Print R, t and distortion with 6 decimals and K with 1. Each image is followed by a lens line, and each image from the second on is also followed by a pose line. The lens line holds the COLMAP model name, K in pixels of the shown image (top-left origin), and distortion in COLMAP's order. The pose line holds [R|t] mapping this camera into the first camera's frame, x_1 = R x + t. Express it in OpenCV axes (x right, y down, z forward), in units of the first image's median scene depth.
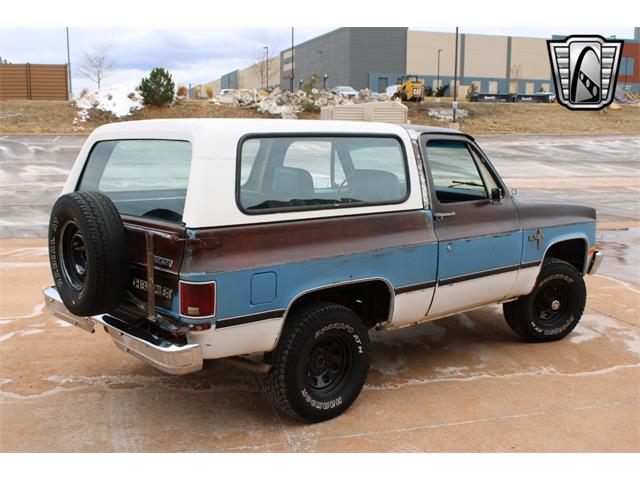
lens RADIAL K [[712.4, 0, 307.0], [0, 712.4, 242.5], [0, 0, 1]] dist [-0.083178, 0.039605]
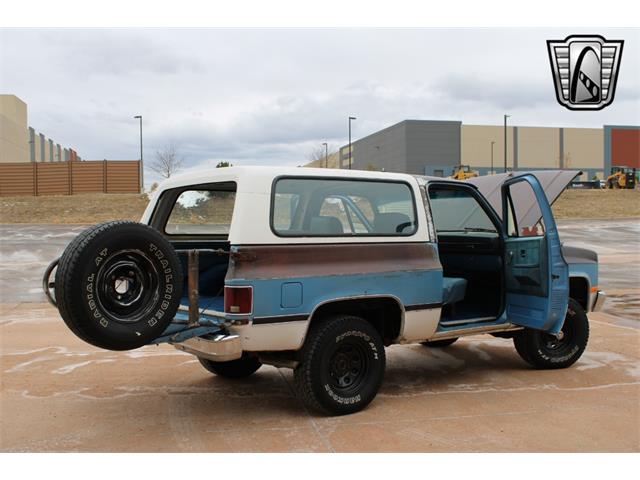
lens RADIAL K [[696.0, 0, 307.6], [0, 696.0, 250.4], [0, 0, 1]] dist [-0.067293, 0.020397]
pose [[0.996298, -0.010772, -0.085288, 0.057734], [0.000622, 0.992996, -0.118144, 0.104583], [0.085963, 0.117653, 0.989327, -0.173838]]
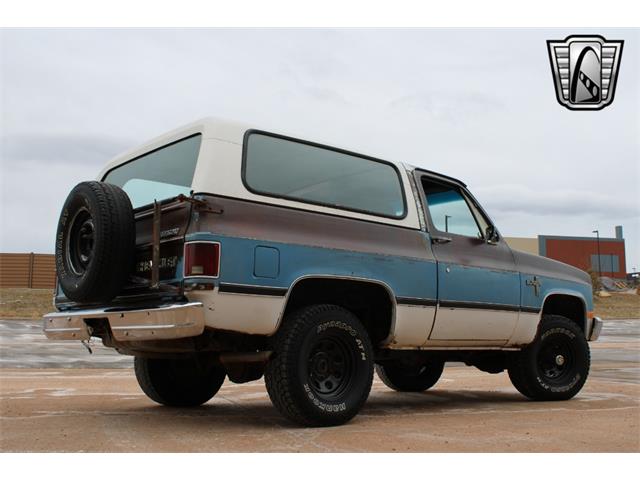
lens RADIAL K [[712.4, 0, 307.0], [0, 712.4, 242.5], [0, 0, 1]] dist [-0.083178, 0.039605]
pose [[0.999973, -0.002160, 0.007021, -0.008663], [0.004071, 0.958512, -0.285023, 0.260904], [-0.006115, 0.285044, 0.958495, 0.016428]]
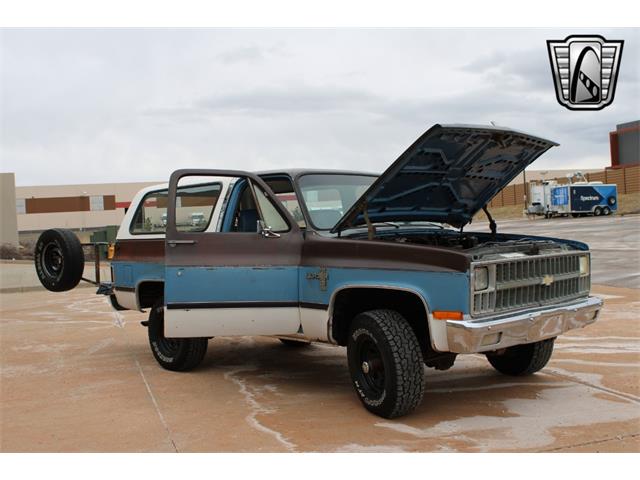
lens RADIAL K [[658.0, 0, 308.4], [0, 658.0, 241.2], [0, 0, 1]] dist [-0.089671, 0.020990]
pose [[0.059521, 0.004444, -0.998217, 1.356598], [-0.112439, 0.993656, -0.002281, -0.055635], [0.991874, 0.112375, 0.059643, 1.085881]]
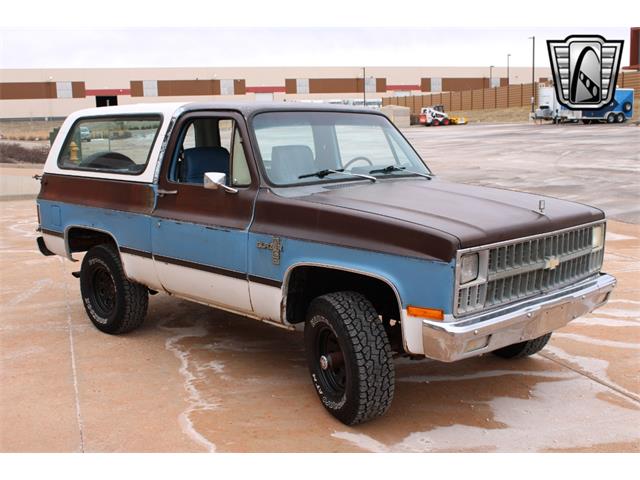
lens RADIAL K [[712.4, 0, 307.0], [0, 712.4, 242.5], [0, 0, 1]] dist [-0.083178, 0.039605]
pose [[0.077441, 0.147494, -0.986027, 1.229975], [-0.139522, 0.980868, 0.135764, -0.135613], [0.987186, 0.127059, 0.096538, 1.124311]]
